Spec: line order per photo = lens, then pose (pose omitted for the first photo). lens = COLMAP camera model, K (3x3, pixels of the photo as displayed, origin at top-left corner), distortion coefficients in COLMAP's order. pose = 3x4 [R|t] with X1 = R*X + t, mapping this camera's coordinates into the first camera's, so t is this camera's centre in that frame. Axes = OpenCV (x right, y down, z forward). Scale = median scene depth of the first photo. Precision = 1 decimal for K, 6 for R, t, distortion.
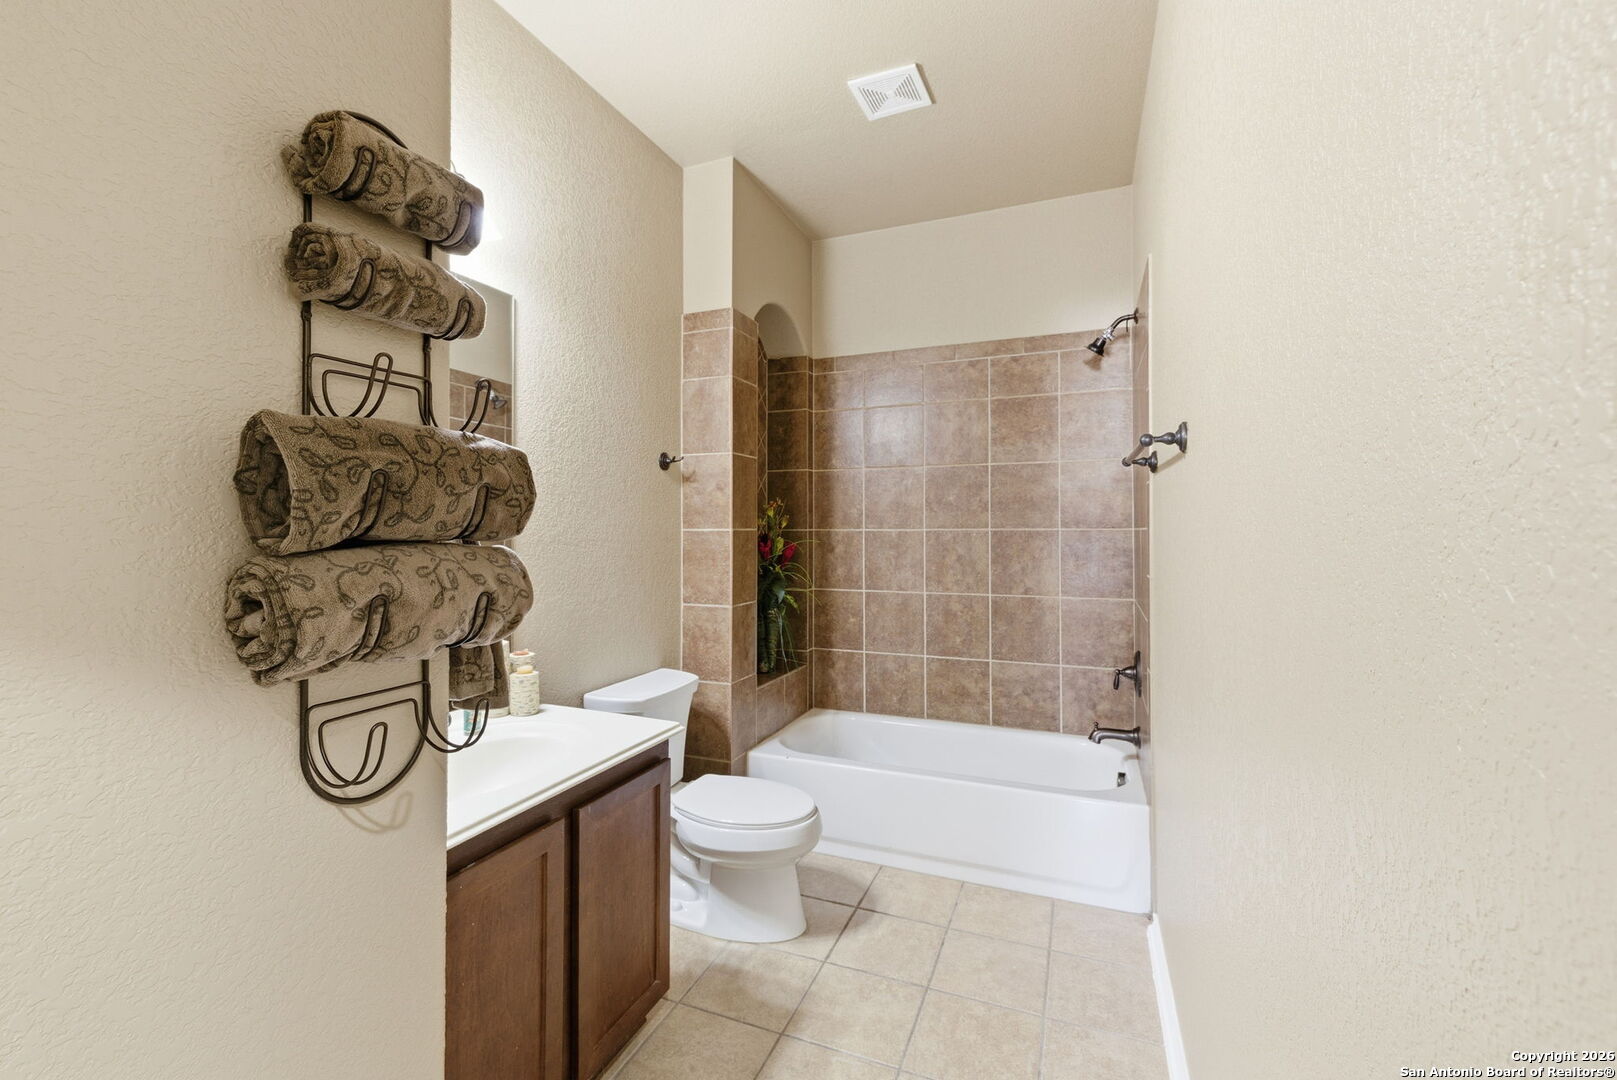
lens RADIAL K [[687.6, 0, 812.4], [0, 687.6, 531.8], [0, 0, 1]] dist [0.001404, -0.000608]
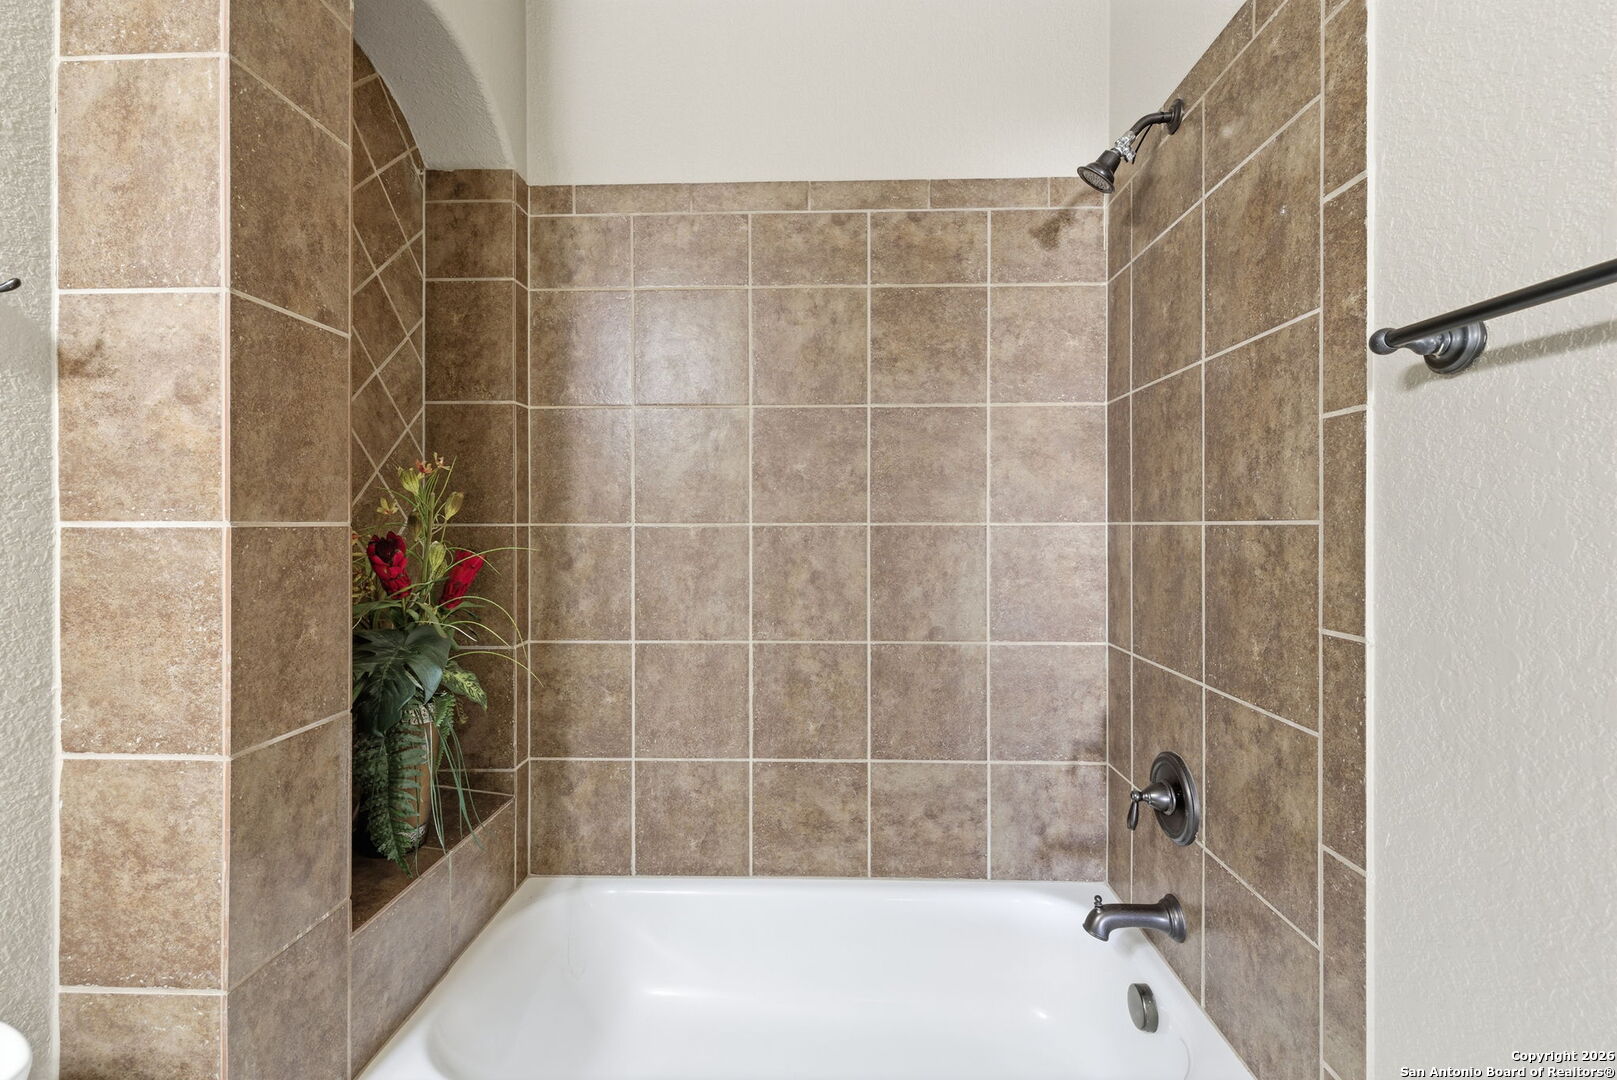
lens RADIAL K [[687.6, 0, 812.4], [0, 687.6, 531.8], [0, 0, 1]] dist [0.001404, -0.000608]
pose [[0.940838, -0.001654, 0.338854, 0.028156], [-0.001598, 0.999955, 0.009317, -0.002455], [-0.338854, -0.009307, 0.940793, 0.492307]]
